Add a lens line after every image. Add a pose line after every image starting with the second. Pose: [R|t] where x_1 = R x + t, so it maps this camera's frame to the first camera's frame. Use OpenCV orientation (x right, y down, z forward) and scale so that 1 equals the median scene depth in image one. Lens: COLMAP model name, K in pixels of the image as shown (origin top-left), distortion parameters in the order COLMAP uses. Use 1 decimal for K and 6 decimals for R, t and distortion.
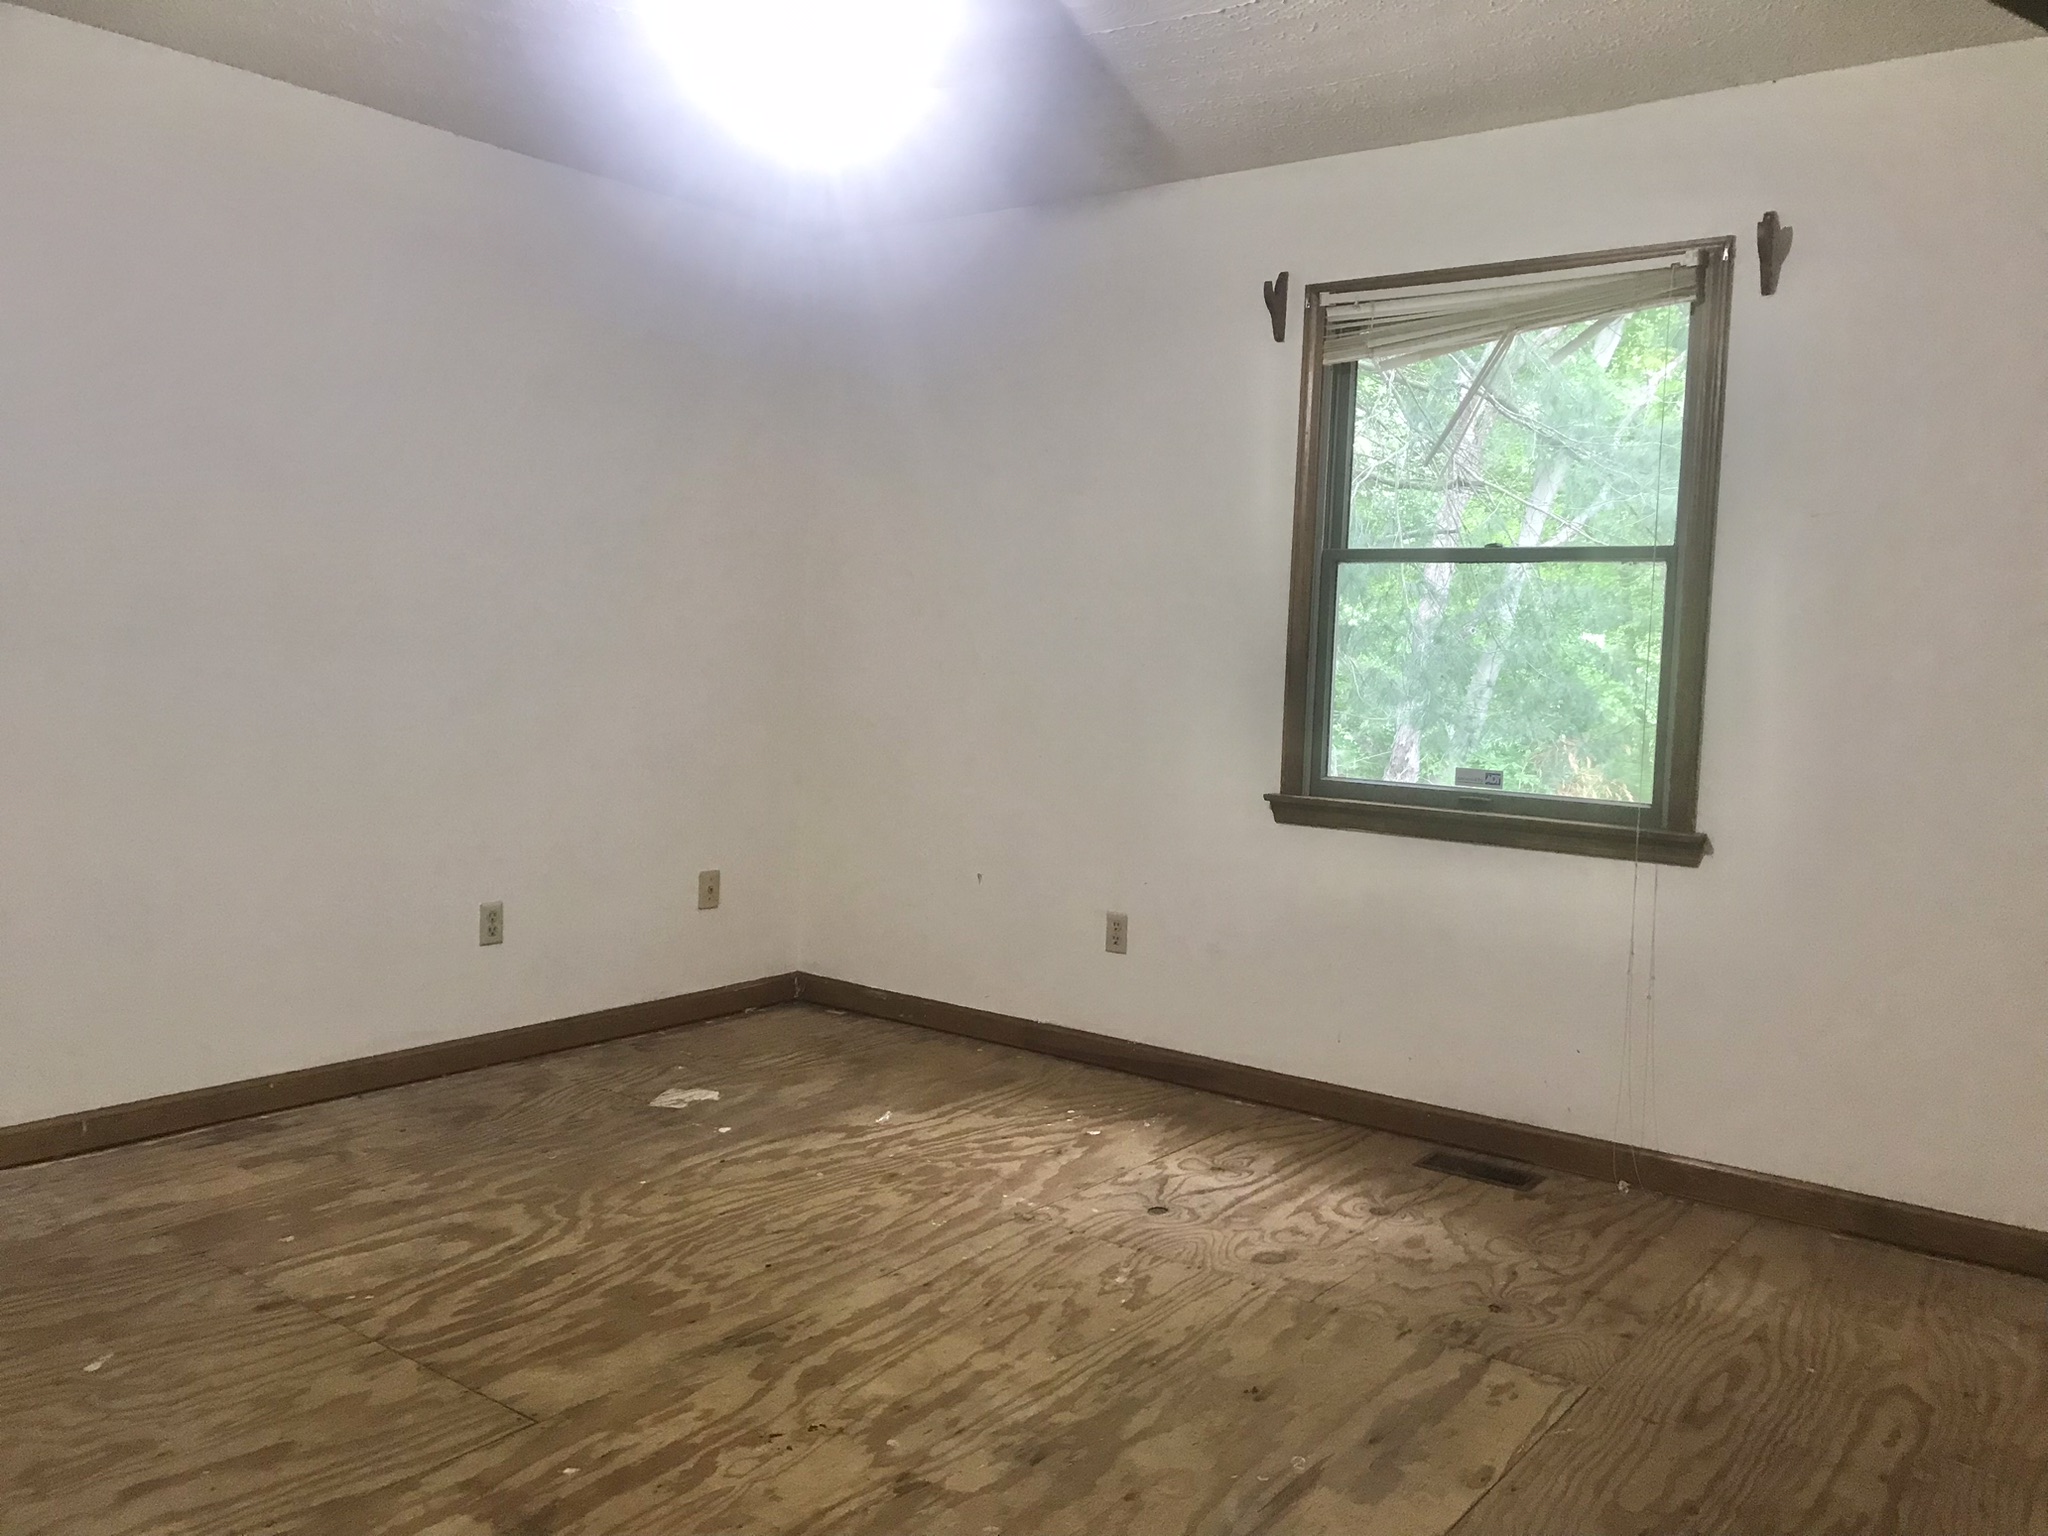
lens RADIAL K [[1666.5, 0, 1024.0], [0, 1666.5, 768.0], [0, 0, 1]] dist [0.030918, 0.000892]
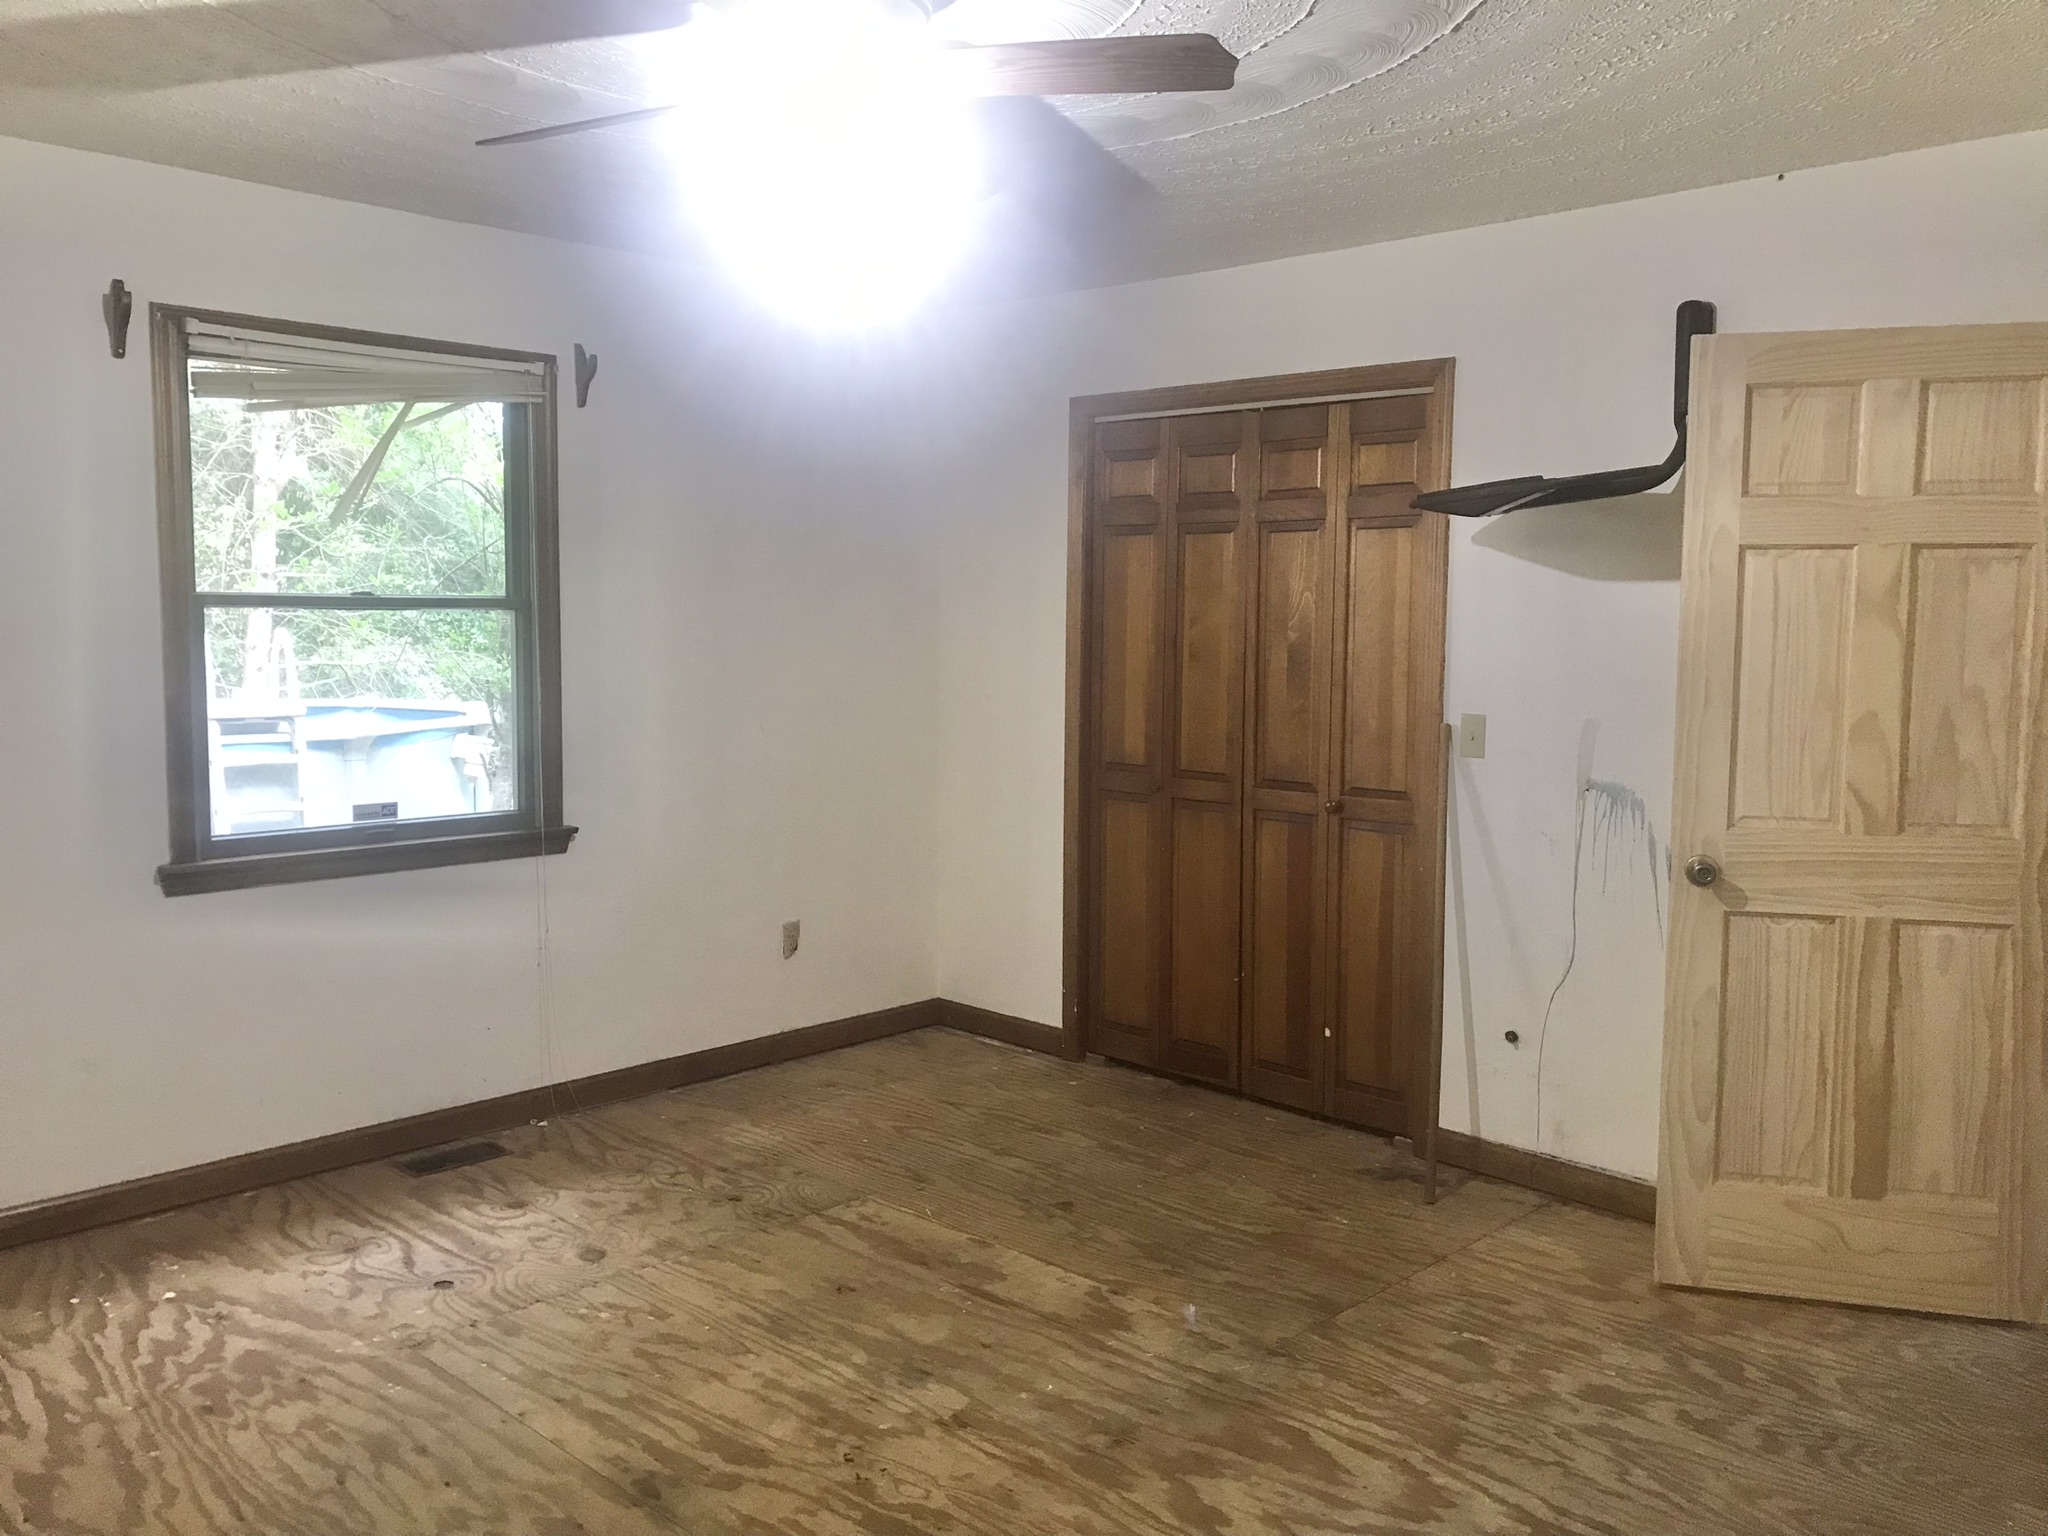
lens RADIAL K [[1666.5, 0, 1024.0], [0, 1666.5, 768.0], [0, 0, 1]] dist [0.030918, 0.000892]
pose [[0.121905, -0.125100, 0.984626, -0.808523], [0.077778, 0.990179, 0.116176, -0.126576], [-0.989490, 0.062419, 0.130438, 0.502124]]
